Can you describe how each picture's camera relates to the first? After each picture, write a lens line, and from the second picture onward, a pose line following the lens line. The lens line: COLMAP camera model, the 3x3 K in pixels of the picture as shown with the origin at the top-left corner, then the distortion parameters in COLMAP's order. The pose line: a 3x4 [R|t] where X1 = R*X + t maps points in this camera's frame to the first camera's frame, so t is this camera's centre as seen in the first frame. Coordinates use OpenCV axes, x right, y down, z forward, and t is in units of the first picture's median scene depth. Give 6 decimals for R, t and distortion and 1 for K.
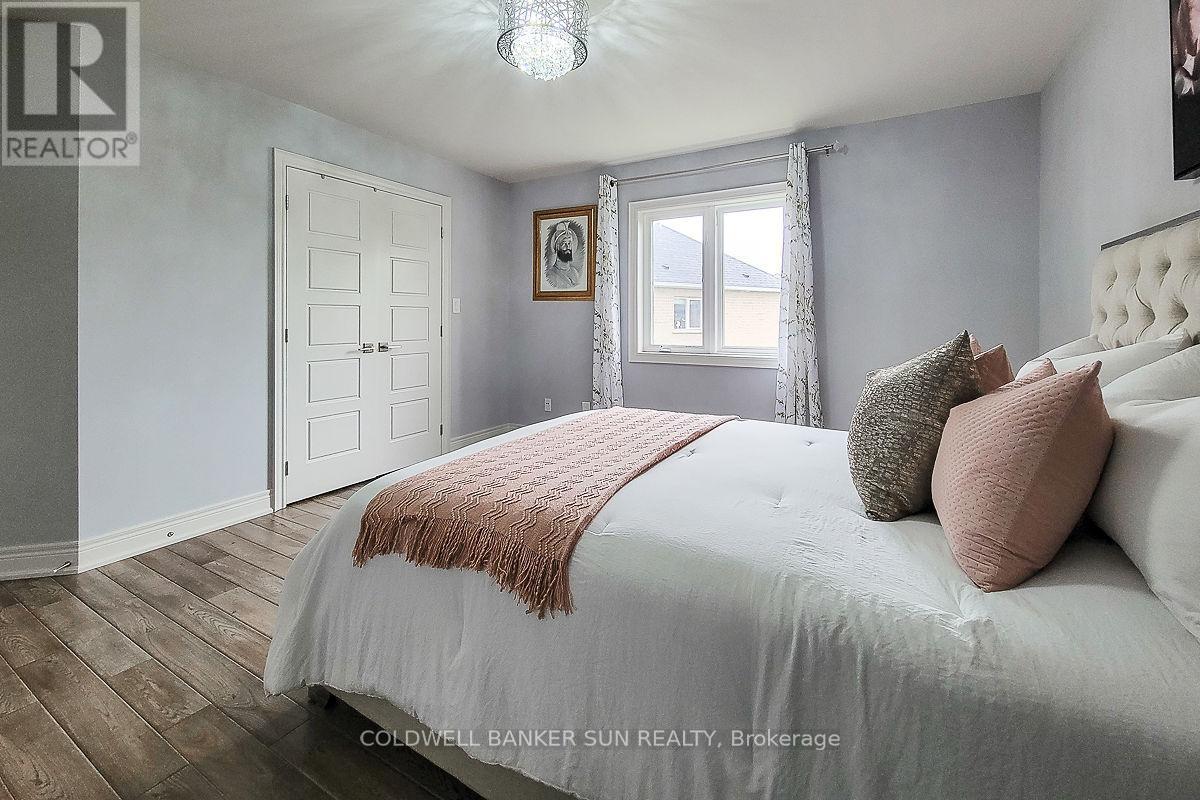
lens RADIAL K [[498.9, 0, 600.0], [0, 498.9, 400.0], [0, 0, 1]] dist [-0.000163, -0.000013]
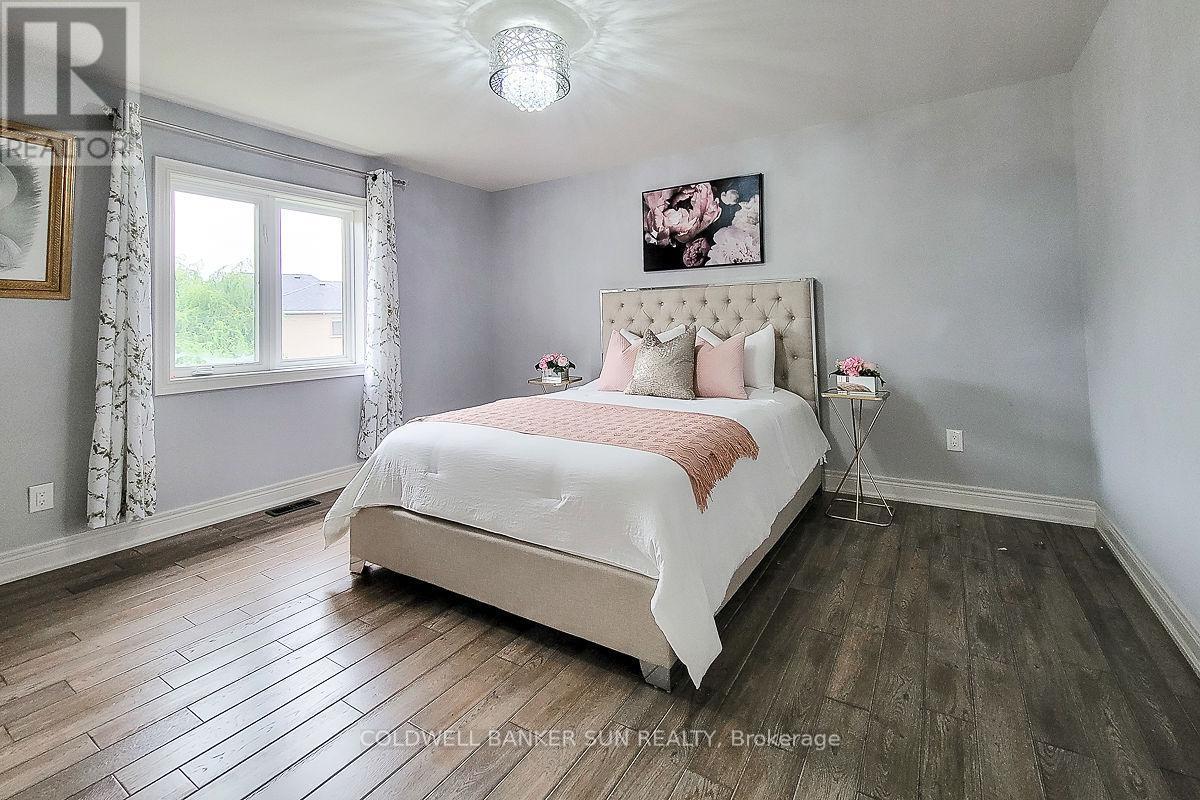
lens RADIAL K [[498.9, 0, 600.0], [0, 498.9, 400.0], [0, 0, 1]] dist [-0.000163, -0.000013]
pose [[0.054413, -0.157410, 0.986033, -0.679578], [0.174682, 0.973768, 0.145812, -0.080933], [-0.983120, 0.164308, 0.080483, 0.462951]]
